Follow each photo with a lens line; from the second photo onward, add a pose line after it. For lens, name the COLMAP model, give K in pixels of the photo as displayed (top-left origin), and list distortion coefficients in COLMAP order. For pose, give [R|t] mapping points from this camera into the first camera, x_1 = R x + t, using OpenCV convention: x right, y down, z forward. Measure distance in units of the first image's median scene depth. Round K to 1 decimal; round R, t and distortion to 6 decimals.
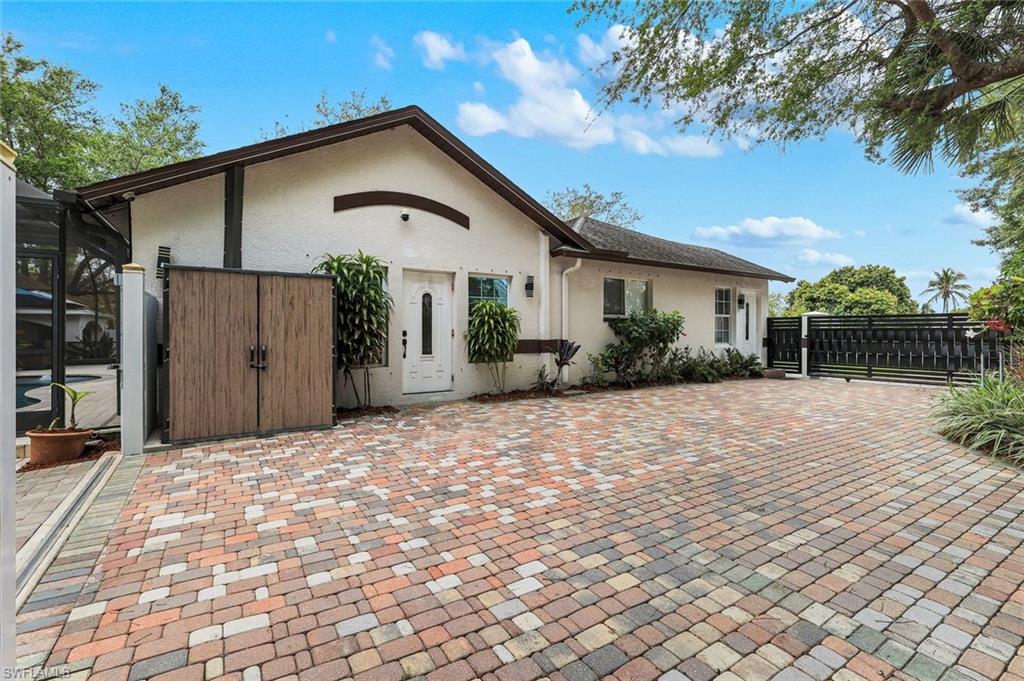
lens RADIAL K [[458.5, 0, 512.9], [0, 458.5, 337.1], [0, 0, 1]] dist [0.003052, 0.000573]
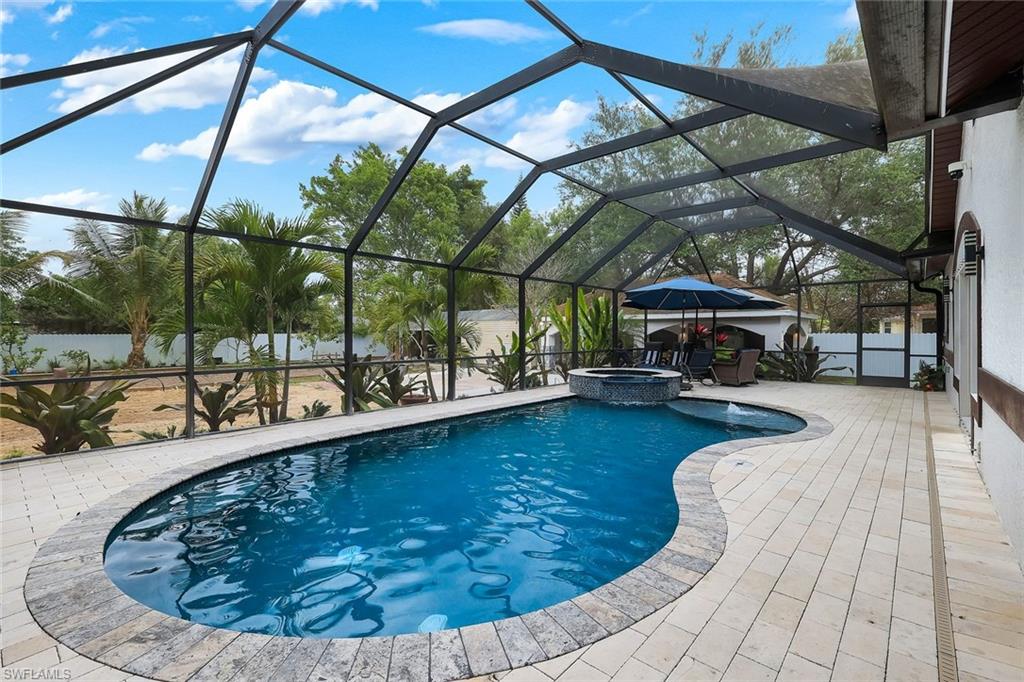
lens RADIAL K [[458.5, 0, 514.2], [0, 458.5, 337.2], [0, 0, 1]] dist [0.003052, 0.000573]
pose [[0.272694, 0.001079, -0.962100, -0.313238], [-0.006130, 0.999981, -0.000616, -0.009302], [0.962081, 0.006066, 0.272695, 0.350177]]
